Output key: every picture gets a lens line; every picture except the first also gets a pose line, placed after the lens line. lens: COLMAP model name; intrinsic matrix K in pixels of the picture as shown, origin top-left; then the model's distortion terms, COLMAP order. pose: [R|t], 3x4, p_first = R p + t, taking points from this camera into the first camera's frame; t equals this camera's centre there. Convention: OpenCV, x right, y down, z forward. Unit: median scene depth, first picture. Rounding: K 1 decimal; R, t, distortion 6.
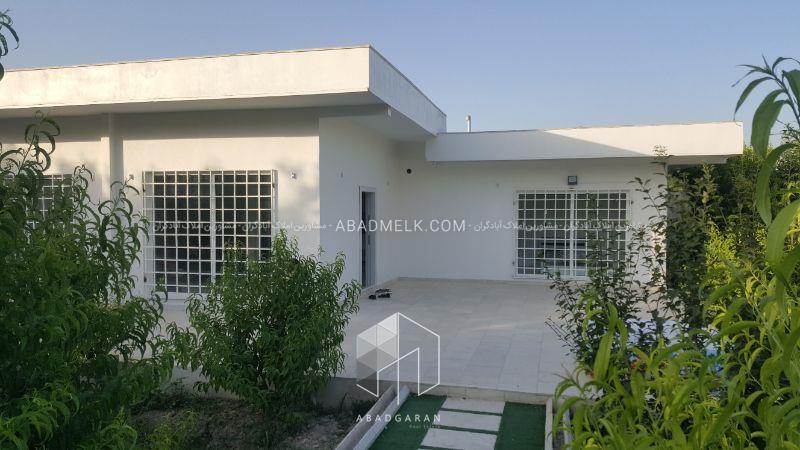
lens RADIAL K [[579.8, 0, 400.0], [0, 579.8, 225.0], [0, 0, 1]] dist [0.162706, -0.314488]
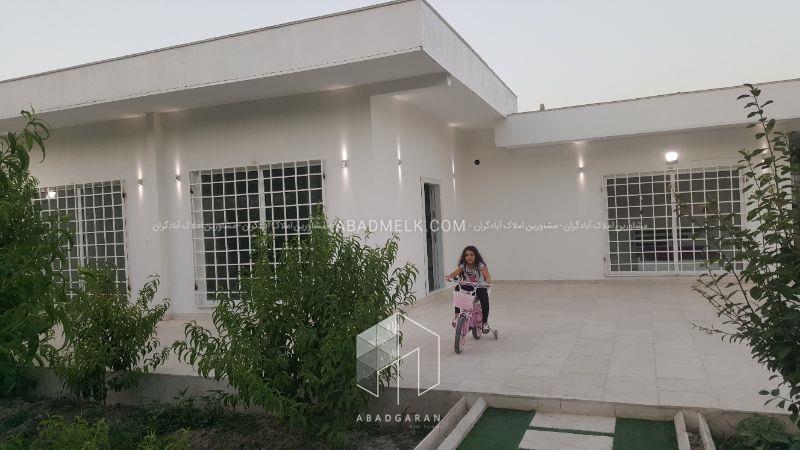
lens RADIAL K [[579.8, 0, 400.0], [0, 579.8, 225.0], [0, 0, 1]] dist [0.162706, -0.314488]
pose [[0.990969, -0.046218, -0.125871, 0.008008], [0.042270, 0.998532, -0.033856, 0.041873], [0.127251, 0.028229, 0.991469, 0.127704]]
